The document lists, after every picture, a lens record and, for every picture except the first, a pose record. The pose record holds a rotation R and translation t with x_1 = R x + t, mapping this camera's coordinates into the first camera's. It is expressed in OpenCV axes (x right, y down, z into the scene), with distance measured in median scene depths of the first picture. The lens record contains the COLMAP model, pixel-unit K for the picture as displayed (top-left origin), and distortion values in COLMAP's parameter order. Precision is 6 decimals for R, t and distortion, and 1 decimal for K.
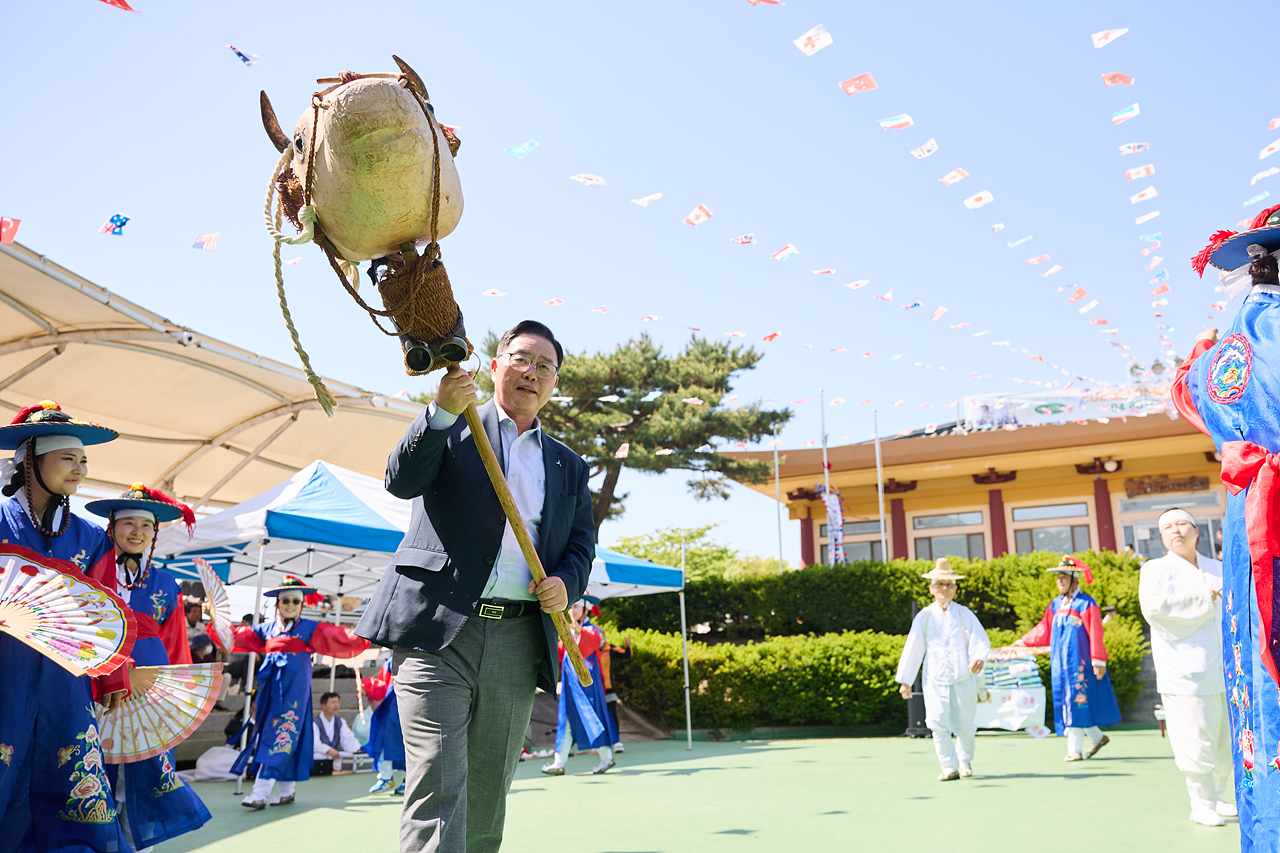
lens RADIAL K [[1264.3, 0, 644.6], [0, 1264.3, 423.0], [0, 0, 1]] dist [0.023782, 0.000000]
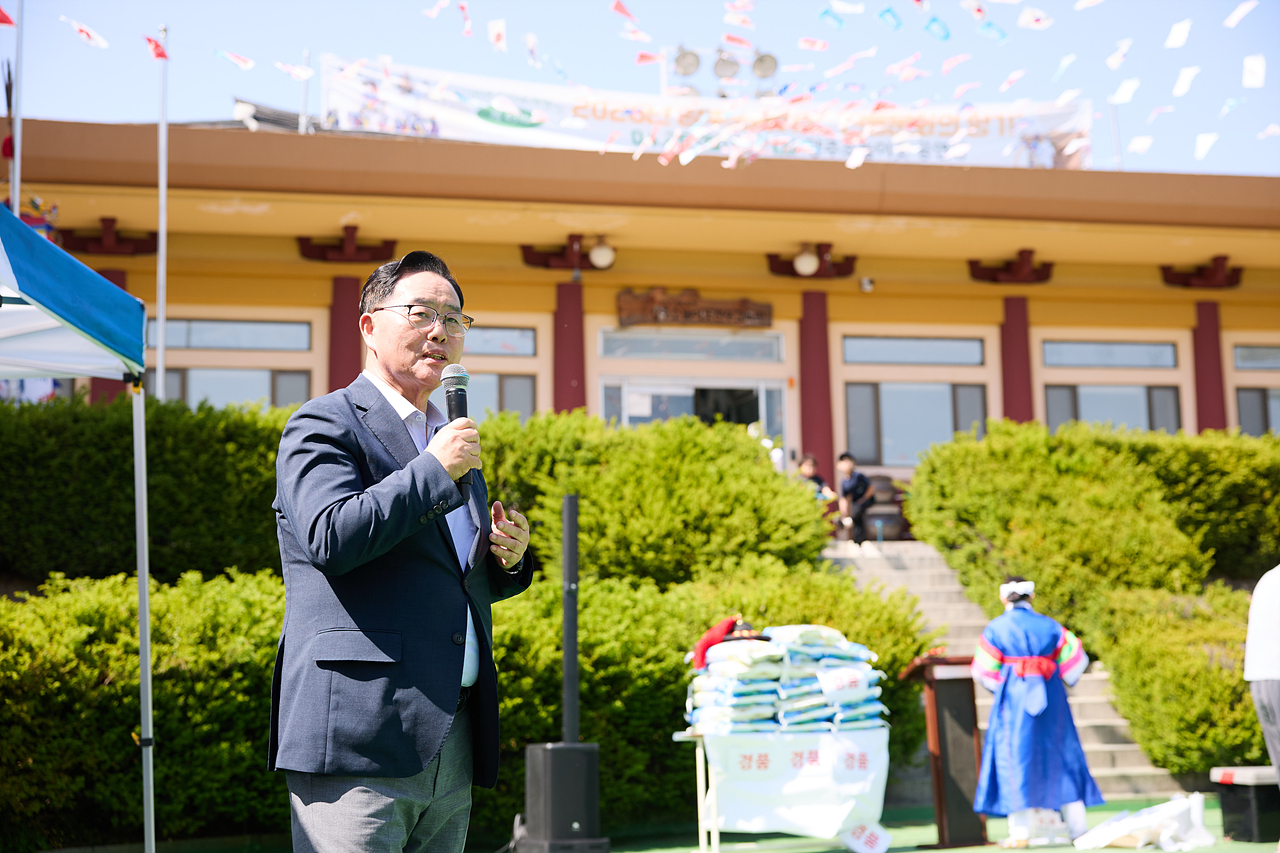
lens RADIAL K [[2052.4, 0, 636.5], [0, 2052.4, 427.3], [0, 0, 1]] dist [0.028141, 0.000000]
pose [[0.751373, 0.093038, 0.653285, -0.123778], [-0.139482, 0.990034, 0.019428, 0.084838], [-0.644967, -0.105719, 0.756862, 0.427926]]
